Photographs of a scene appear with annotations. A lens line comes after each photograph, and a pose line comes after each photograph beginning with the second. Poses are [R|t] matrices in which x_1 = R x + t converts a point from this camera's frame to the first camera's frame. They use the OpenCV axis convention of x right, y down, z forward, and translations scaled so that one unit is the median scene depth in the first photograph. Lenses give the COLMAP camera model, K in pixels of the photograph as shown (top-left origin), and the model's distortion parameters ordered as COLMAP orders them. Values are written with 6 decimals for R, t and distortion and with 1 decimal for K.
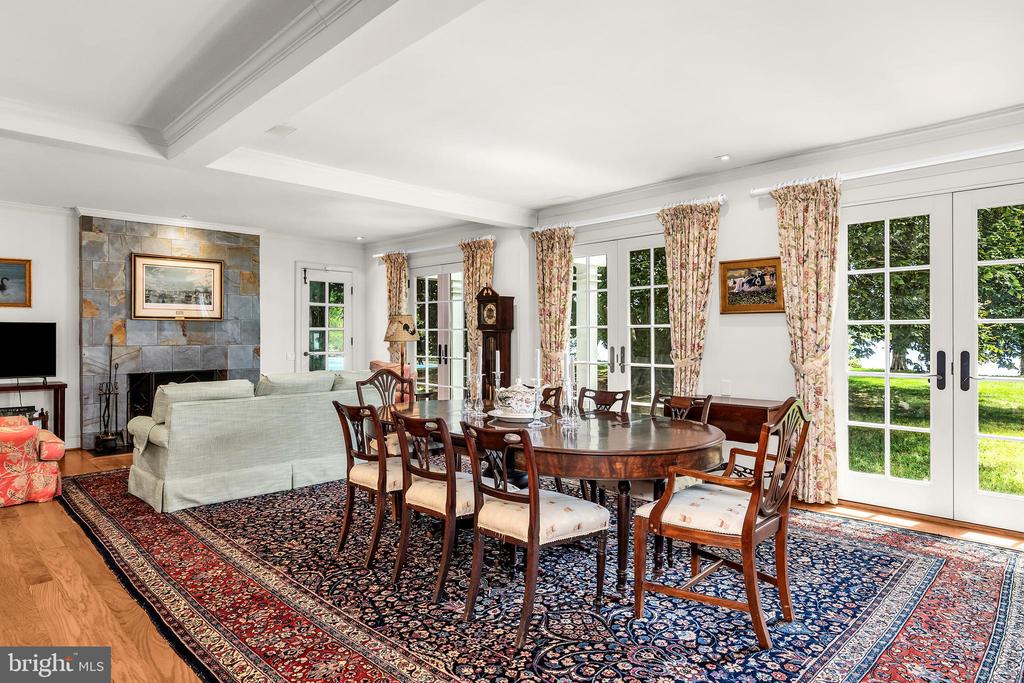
lens RADIAL K [[595.4, 0, 506.5], [0, 595.4, 336.1], [0, 0, 1]] dist [0.005493, 0.000674]
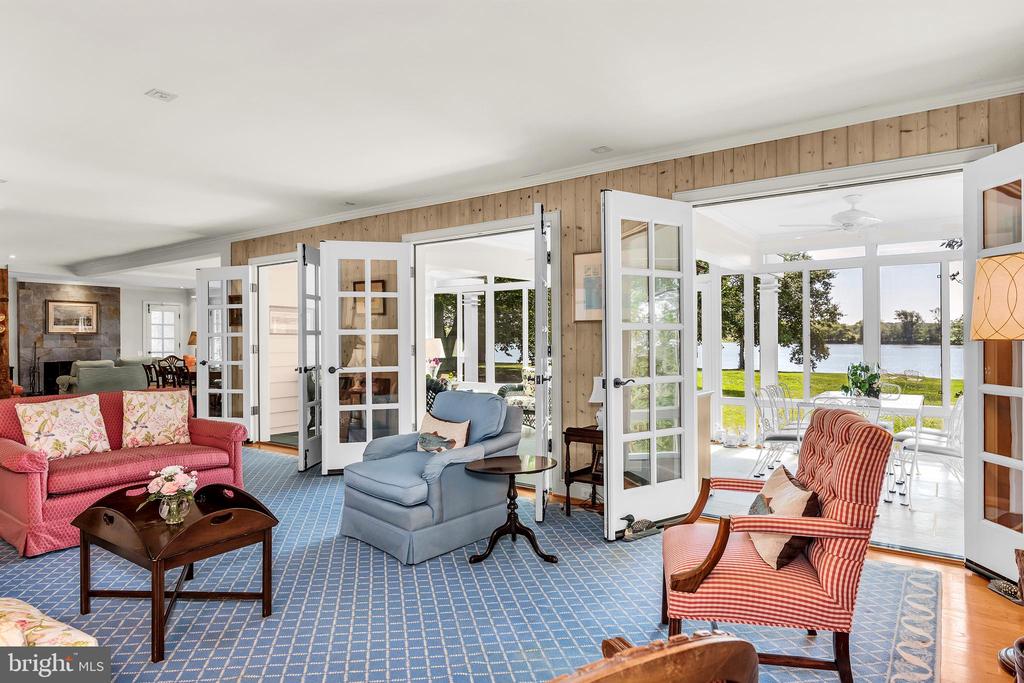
lens RADIAL K [[595.4, 0, 513.8], [0, 595.4, 337.7], [0, 0, 1]] dist [0.005493, 0.000674]
pose [[0.985066, -0.005149, 0.172101, 0.528701], [0.005828, 0.999977, -0.003444, -0.000968], [-0.172079, 0.004396, 0.985073, -1.163518]]
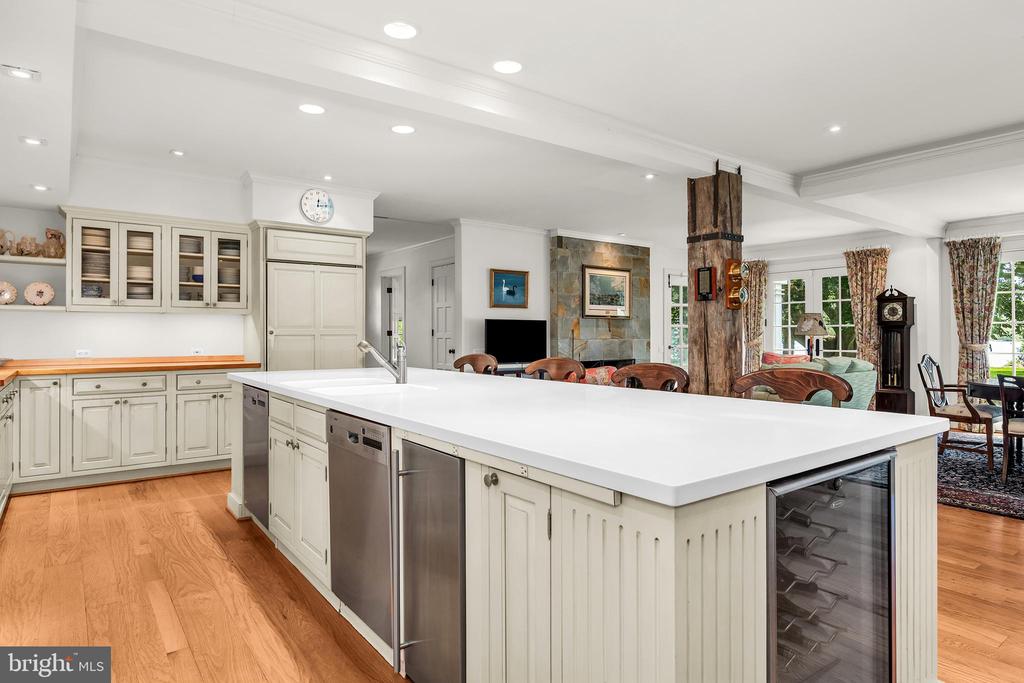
lens RADIAL K [[595.4, 0, 513.2], [0, 595.4, 335.1], [0, 0, 1]] dist [0.005493, 0.000674]
pose [[0.993163, -0.001077, -0.116728, -0.625942], [0.000465, 0.999986, -0.005270, 0.014369], [0.116732, 0.005179, 0.993150, -0.252522]]
